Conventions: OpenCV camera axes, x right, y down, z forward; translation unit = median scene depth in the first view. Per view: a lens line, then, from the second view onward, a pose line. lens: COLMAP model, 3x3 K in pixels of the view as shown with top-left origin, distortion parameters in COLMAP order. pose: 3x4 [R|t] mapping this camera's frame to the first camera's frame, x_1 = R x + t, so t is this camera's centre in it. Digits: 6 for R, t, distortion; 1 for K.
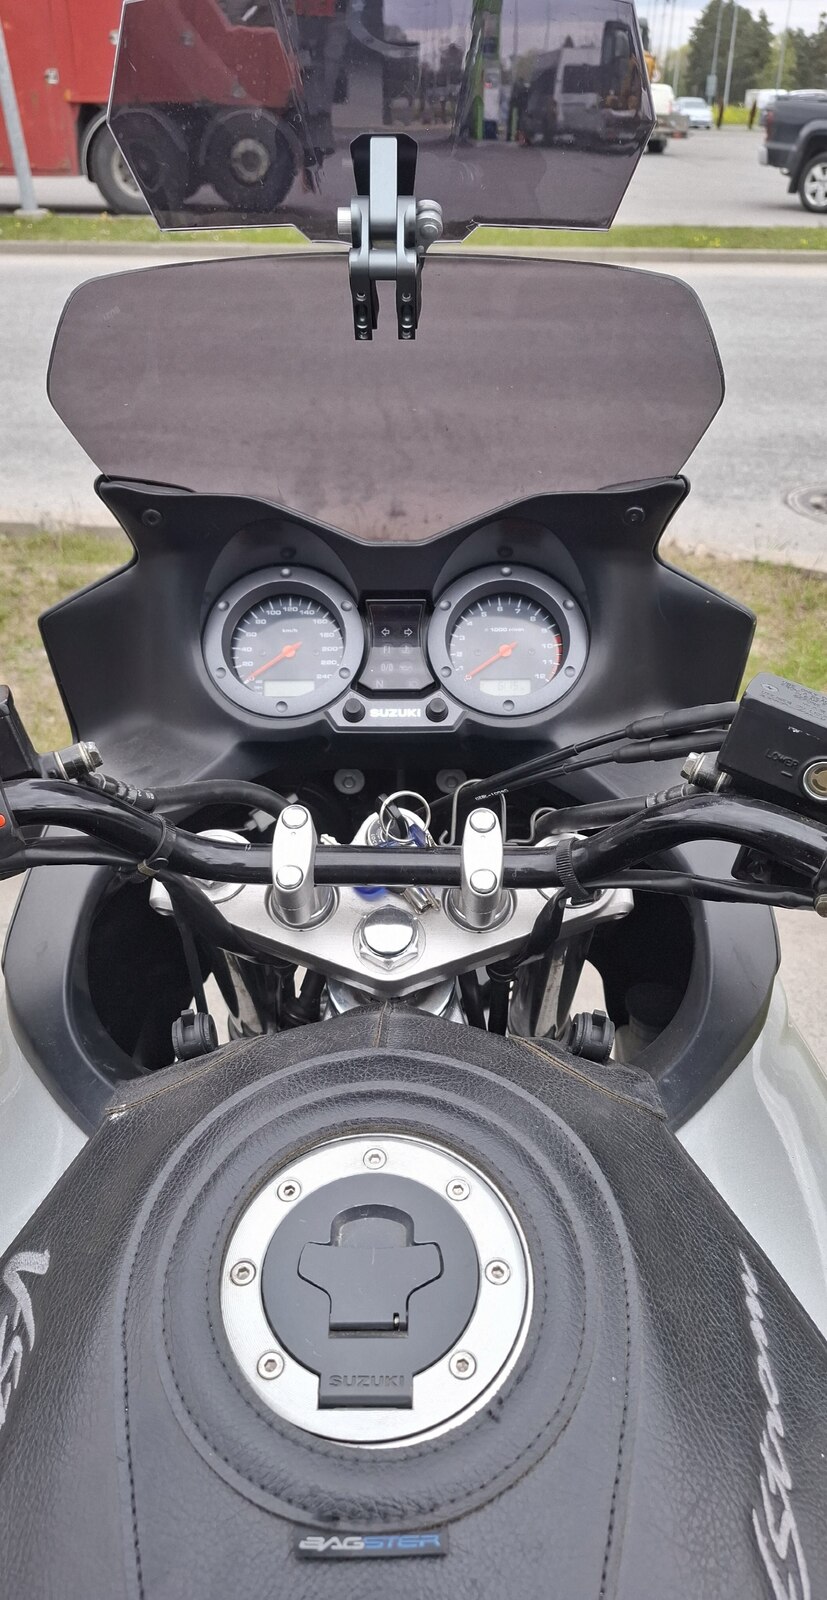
lens RADIAL K [[1105.2, 0, 413.5], [0, 1105.2, 800.0], [0, 0, 1]] dist [-0.000038, -0.000586]
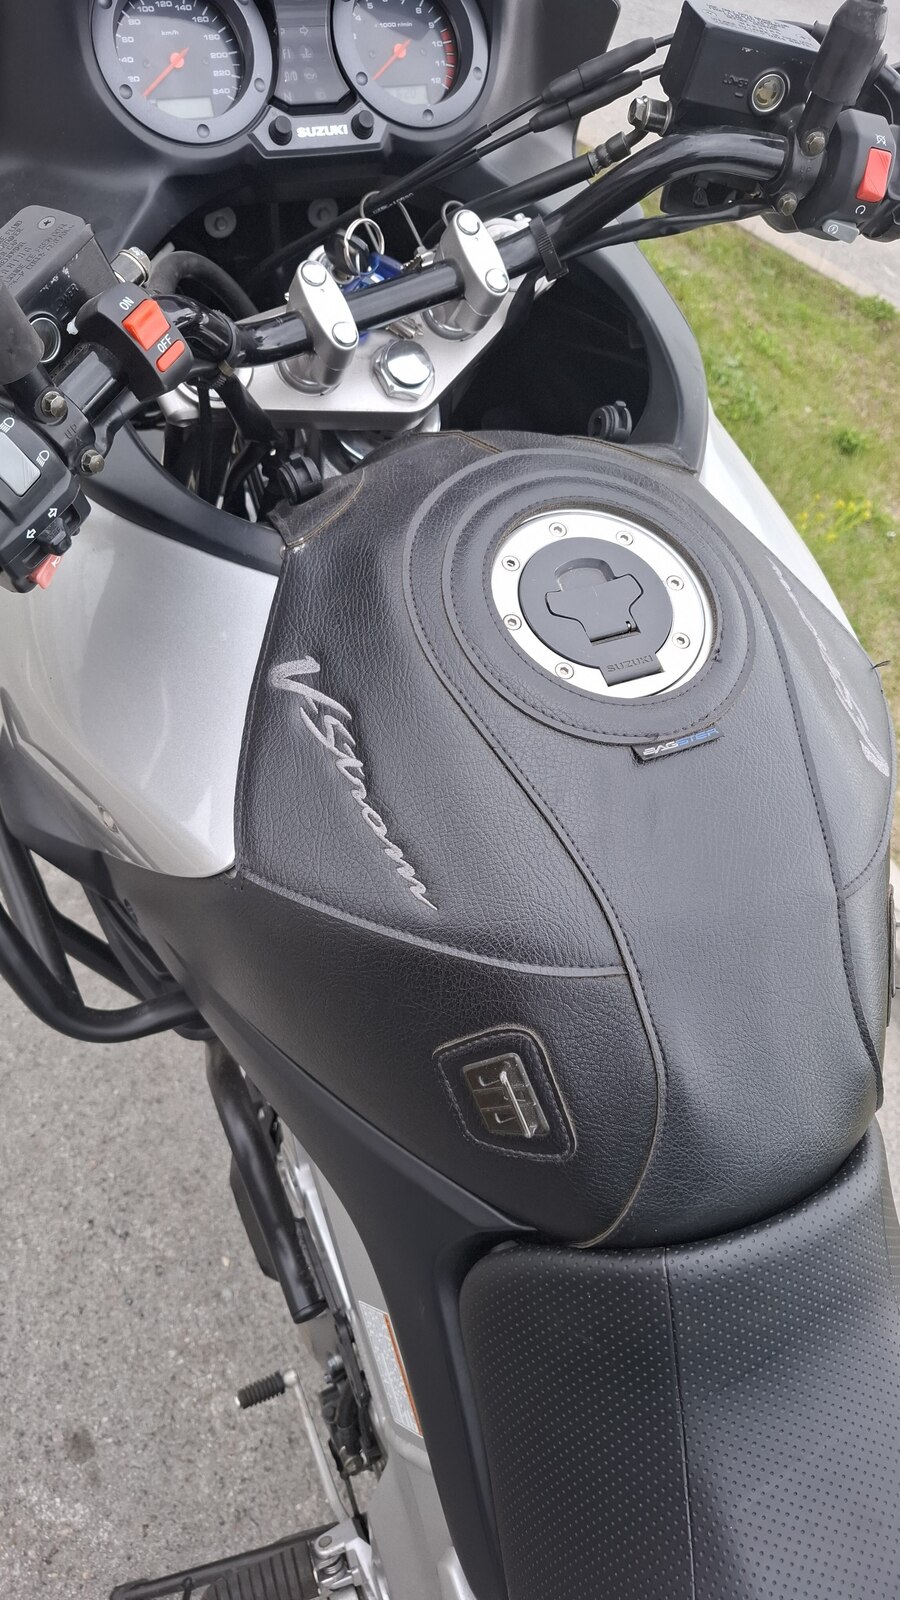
lens RADIAL K [[1050.1, 0, 450.0], [0, 1050.1, 800.0], [0, 0, 1]] dist [0.124476, -0.153020]
pose [[0.913732, -0.253947, 0.317183, -0.364822], [0.083430, 0.881256, 0.465218, 0.008760], [-0.397660, -0.398622, 0.826418, -0.061262]]
